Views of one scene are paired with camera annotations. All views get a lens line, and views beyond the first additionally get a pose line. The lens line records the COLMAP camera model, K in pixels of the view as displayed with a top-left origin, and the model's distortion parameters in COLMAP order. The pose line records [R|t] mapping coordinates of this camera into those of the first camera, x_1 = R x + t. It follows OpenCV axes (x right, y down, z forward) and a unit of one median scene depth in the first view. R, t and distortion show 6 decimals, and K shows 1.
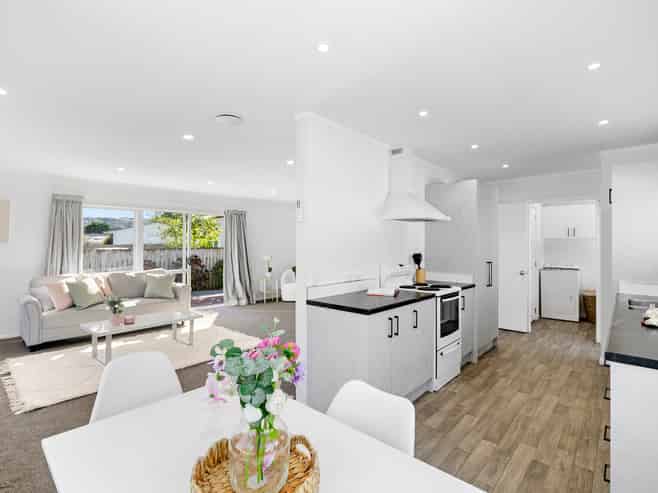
lens RADIAL K [[335.2, 0, 326.4], [0, 335.2, 239.8], [0, 0, 1]] dist [0.004573, -0.001441]
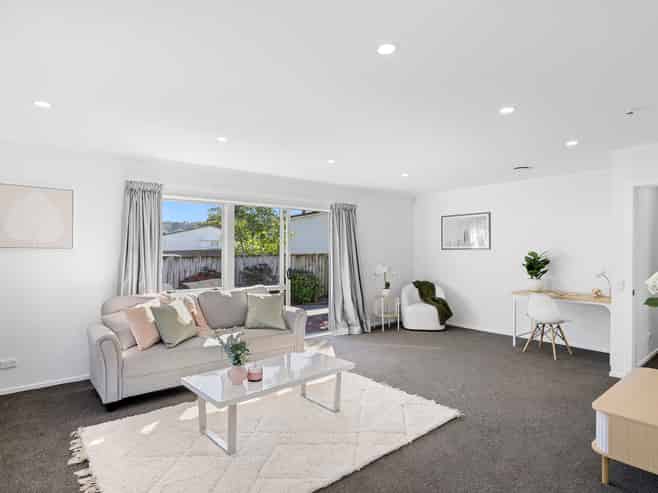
lens RADIAL K [[377.7, 0, 329.6], [0, 377.7, 249.1], [0, 0, 1]] dist [-0.004450, -0.000382]
pose [[0.991303, -0.001863, -0.131590, -0.265927], [0.003477, 0.999922, 0.012035, 0.000822], [0.131557, -0.012387, 0.991231, 0.246754]]
